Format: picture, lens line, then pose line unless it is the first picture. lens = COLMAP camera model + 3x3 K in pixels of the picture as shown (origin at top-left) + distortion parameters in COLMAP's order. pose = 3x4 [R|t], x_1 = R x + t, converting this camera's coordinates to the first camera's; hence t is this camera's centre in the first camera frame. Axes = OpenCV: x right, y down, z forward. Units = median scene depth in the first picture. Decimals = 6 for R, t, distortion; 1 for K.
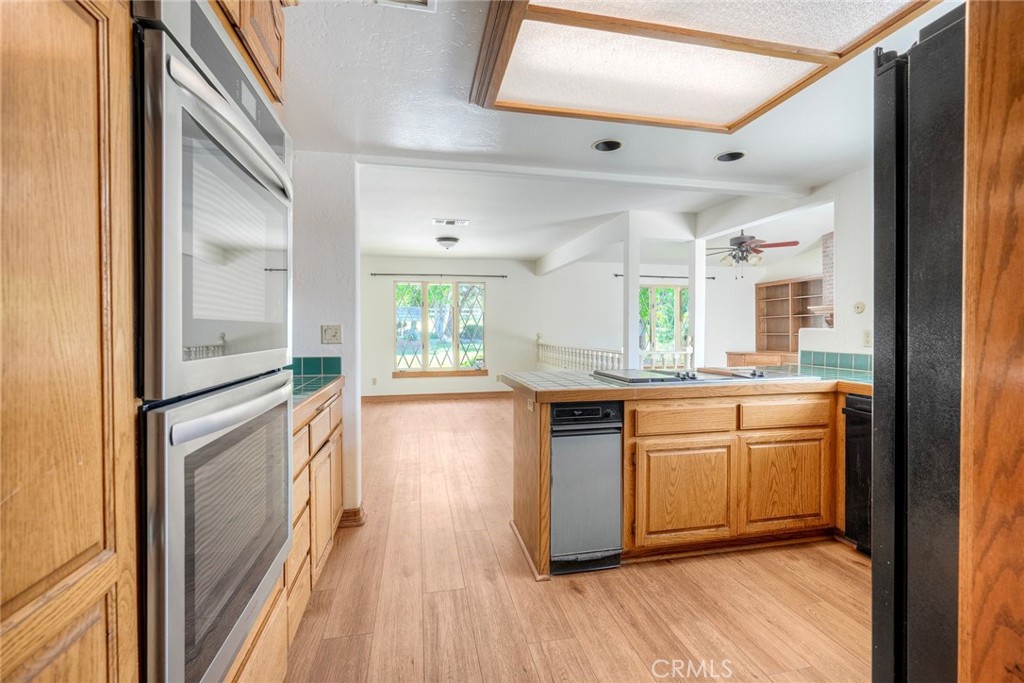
lens RADIAL K [[467.4, 0, 516.3], [0, 467.4, 338.0], [0, 0, 1]] dist [-0.014103, 0.000120]
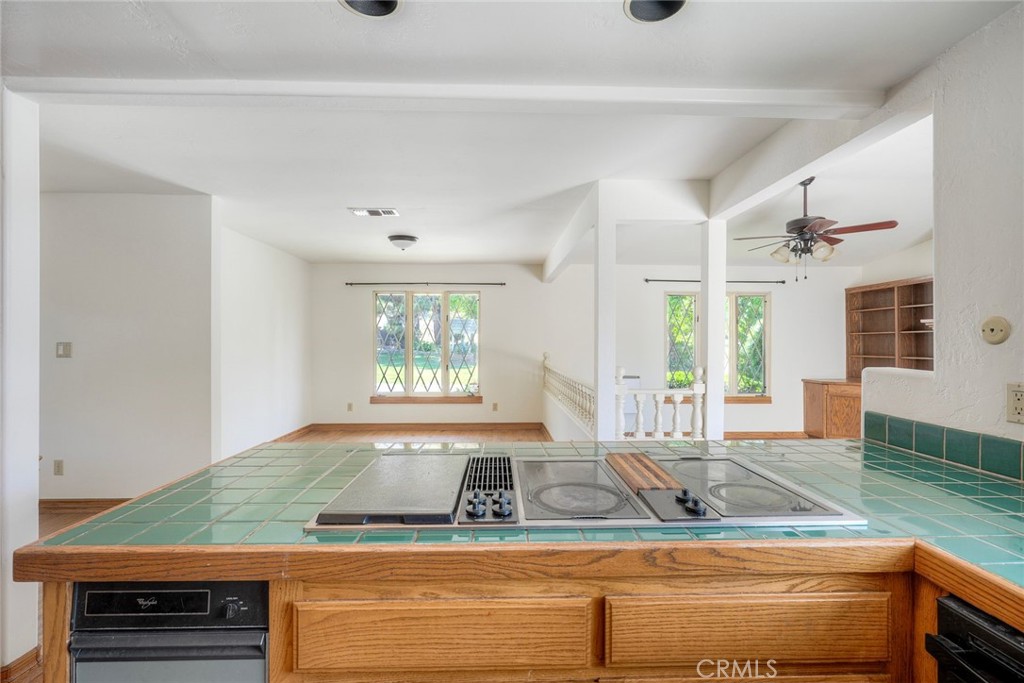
lens RADIAL K [[463.2, 0, 517.0], [0, 463.2, 341.7], [0, 0, 1]] dist [-0.005153, 0.000790]
pose [[0.982387, 0.006561, -0.186743, 0.199237], [-0.009438, 0.999850, -0.014522, -0.023411], [0.186619, 0.016029, 0.982302, 0.258479]]
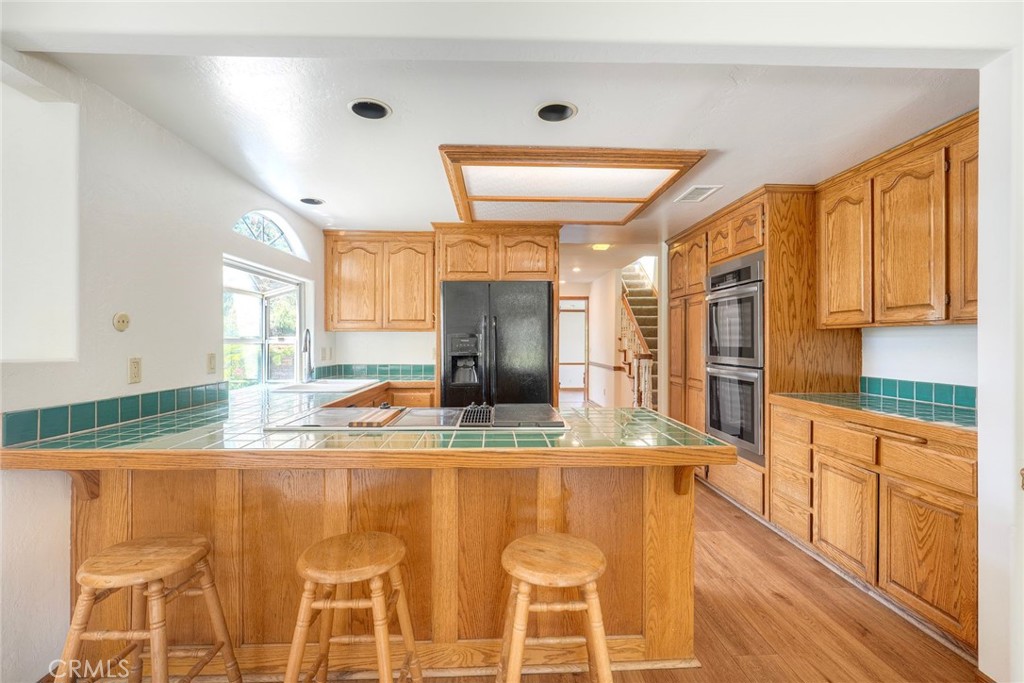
lens RADIAL K [[467.4, 0, 516.3], [0, 467.4, 338.0], [0, 0, 1]] dist [-0.014103, 0.000120]
pose [[-0.985774, 0.002081, 0.168064, 0.060323], [0.004321, 0.999907, 0.012964, -0.026062], [-0.168021, 0.013505, -0.985691, 0.803153]]
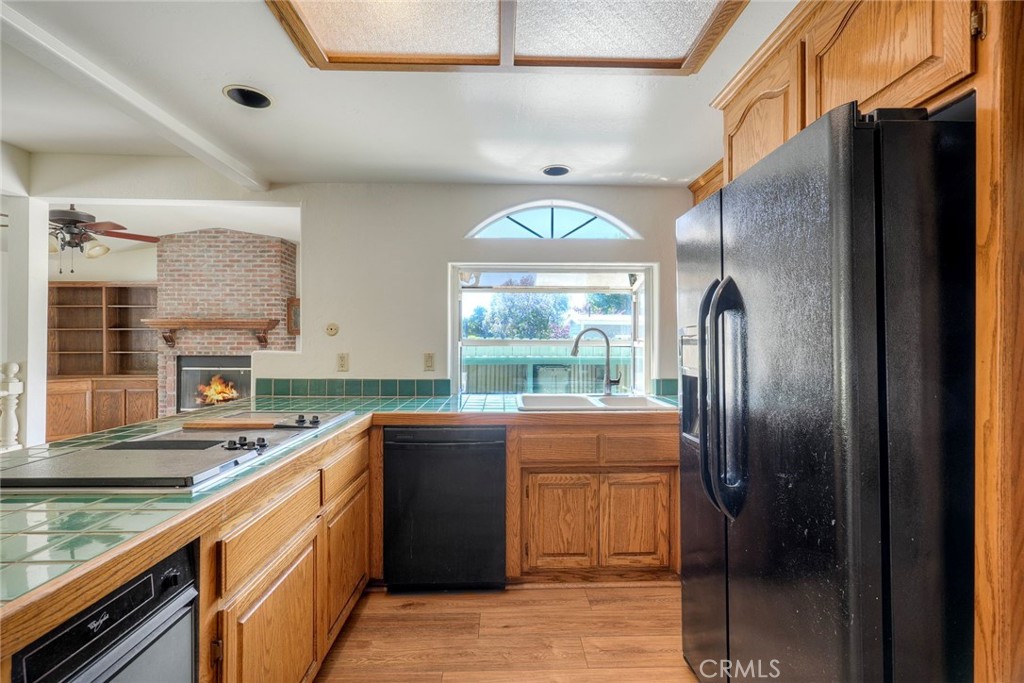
lens RADIAL K [[463.2, 0, 517.0], [0, 463.2, 341.7], [0, 0, 1]] dist [-0.005153, 0.000790]
pose [[0.183517, 0.004041, 0.983008, -0.057134], [0.014670, 0.999869, -0.006849, -0.015311], [-0.982907, 0.015678, 0.183434, 0.244696]]
